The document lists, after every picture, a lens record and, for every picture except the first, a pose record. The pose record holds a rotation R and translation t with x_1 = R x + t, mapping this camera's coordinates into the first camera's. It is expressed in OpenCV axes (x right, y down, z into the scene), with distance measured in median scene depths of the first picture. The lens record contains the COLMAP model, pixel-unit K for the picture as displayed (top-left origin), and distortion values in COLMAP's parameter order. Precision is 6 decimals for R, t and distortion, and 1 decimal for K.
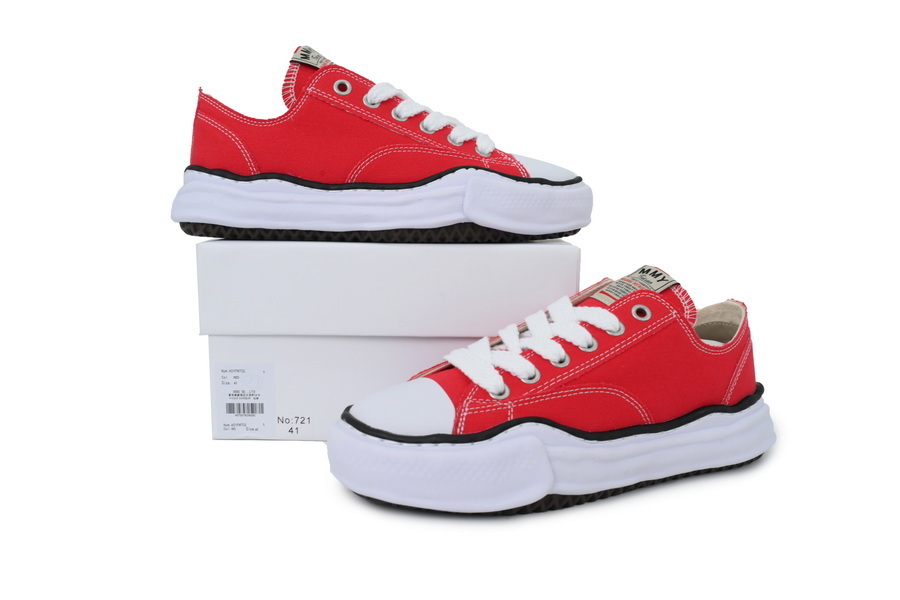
lens RADIAL K [[808.5, 0, 445.8], [0, 808.5, 296.5], [0, 0, 1]] dist [-0.016848, -0.004176]
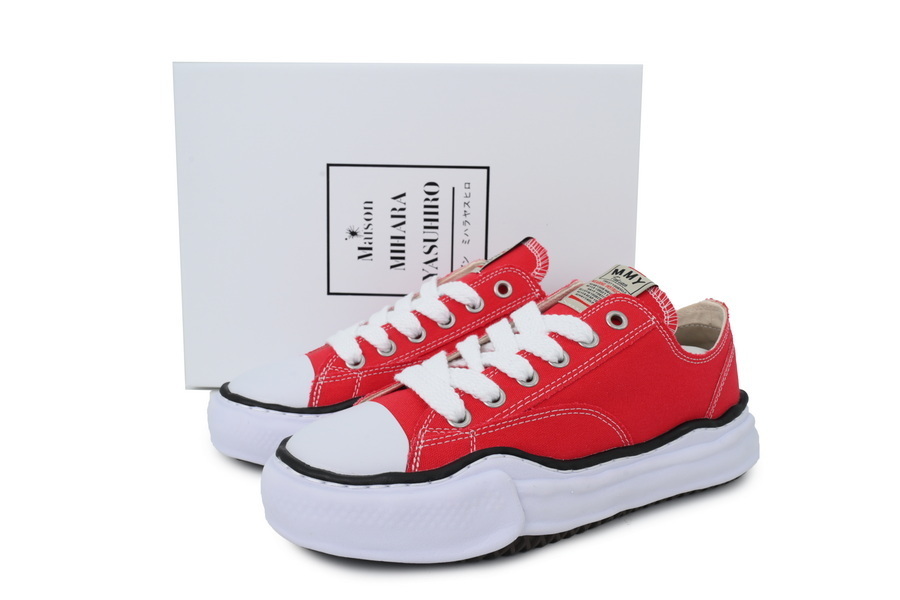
lens RADIAL K [[808.5, 0, 450.5], [0, 808.5, 301.5], [0, 0, 1]] dist [-0.016848, -0.004176]
pose [[0.997921, -0.022572, 0.060359, 0.006318], [0.021152, 0.999486, 0.024071, -0.025666], [-0.060872, -0.022744, 0.997886, 0.124639]]
